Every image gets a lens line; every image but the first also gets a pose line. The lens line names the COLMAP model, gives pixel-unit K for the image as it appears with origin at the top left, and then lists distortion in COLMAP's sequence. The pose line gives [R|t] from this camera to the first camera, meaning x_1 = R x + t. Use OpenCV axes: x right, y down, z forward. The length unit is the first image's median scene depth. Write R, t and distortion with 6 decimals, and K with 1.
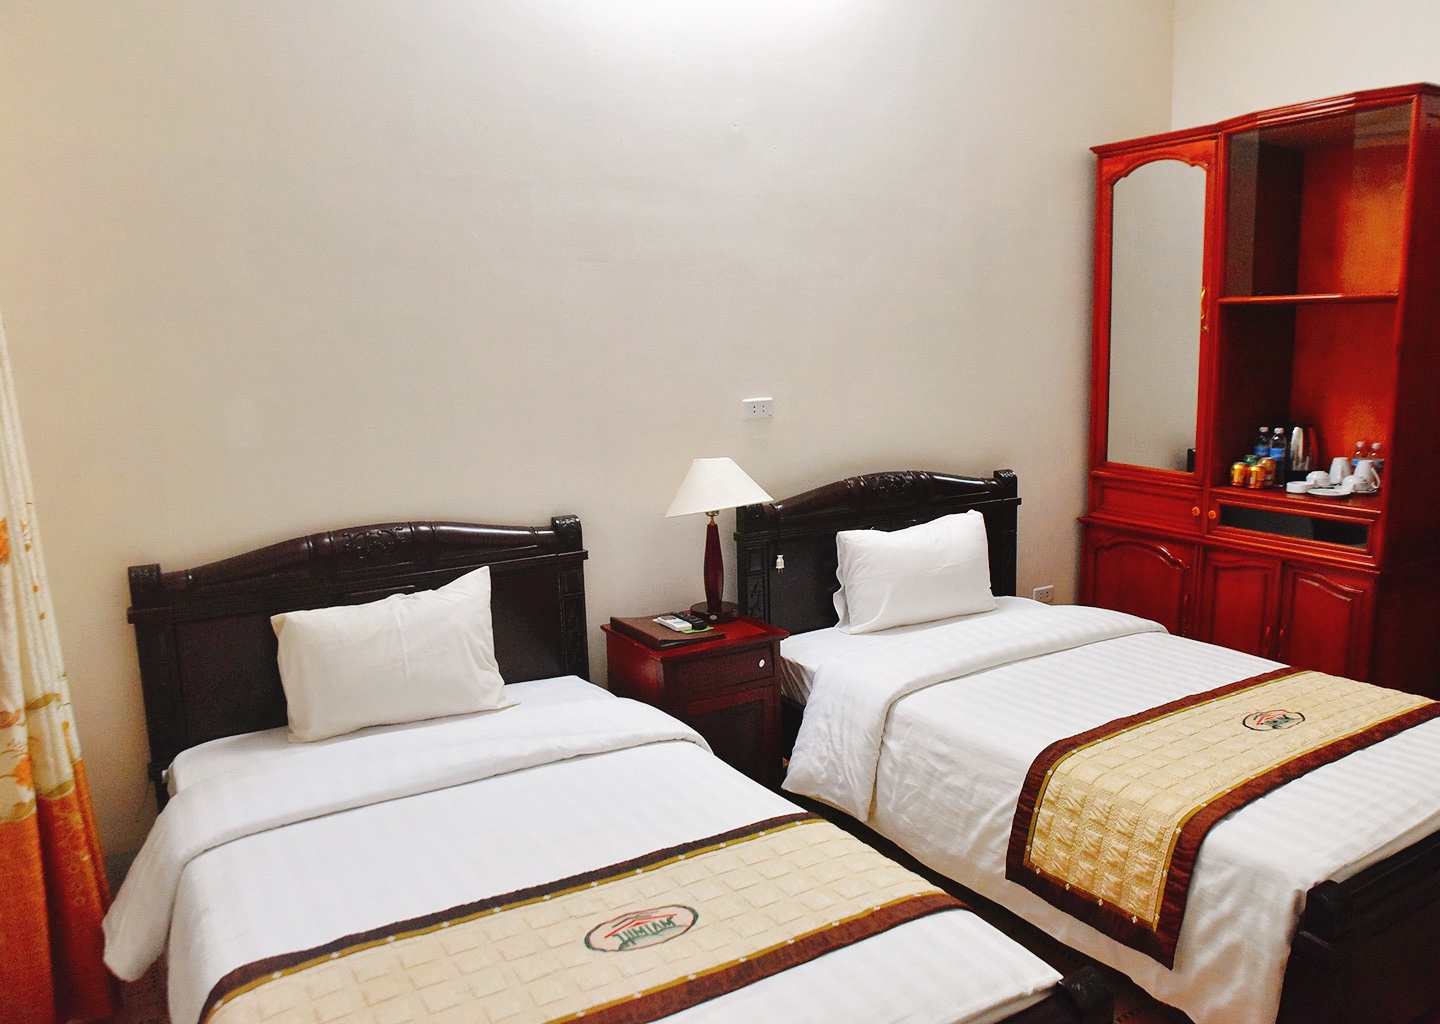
lens RADIAL K [[1060.1, 0, 720.0], [0, 1060.1, 512.0], [0, 0, 1]] dist [-0.127049, 0.096054]
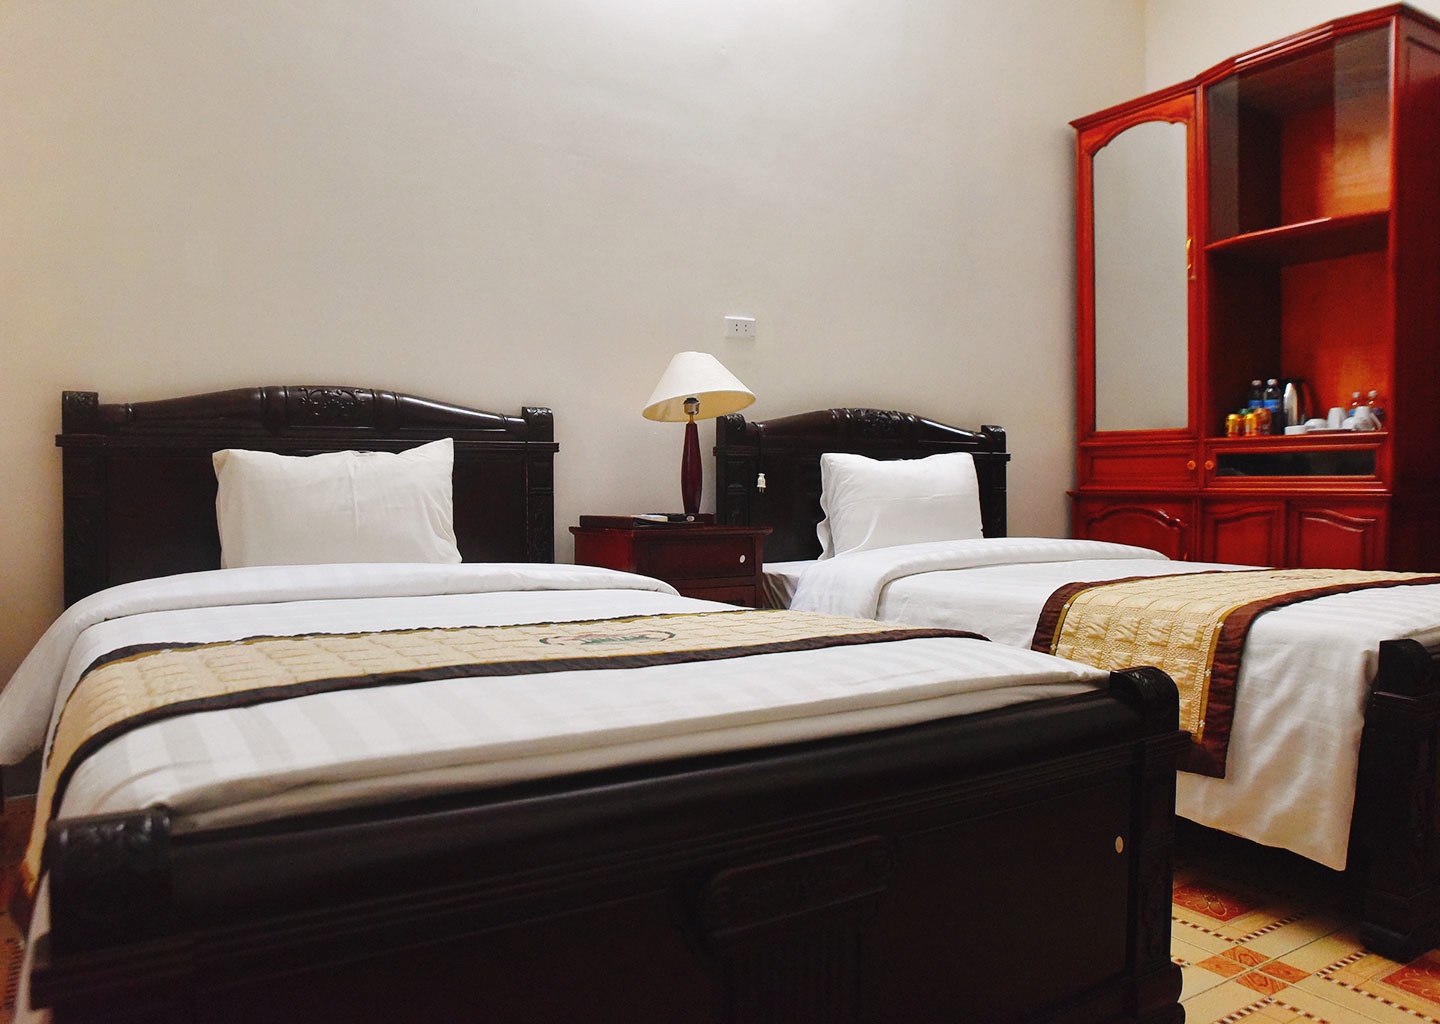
lens RADIAL K [[1051.9, 0, 705.4], [0, 1051.9, 508.9], [0, 0, 1]] dist [-0.124986, 0.088156]
pose [[0.999635, 0.023244, 0.013746, -0.006071], [-0.020994, 0.989089, -0.145813, 0.220360], [-0.016985, 0.145472, 0.989217, 0.079616]]
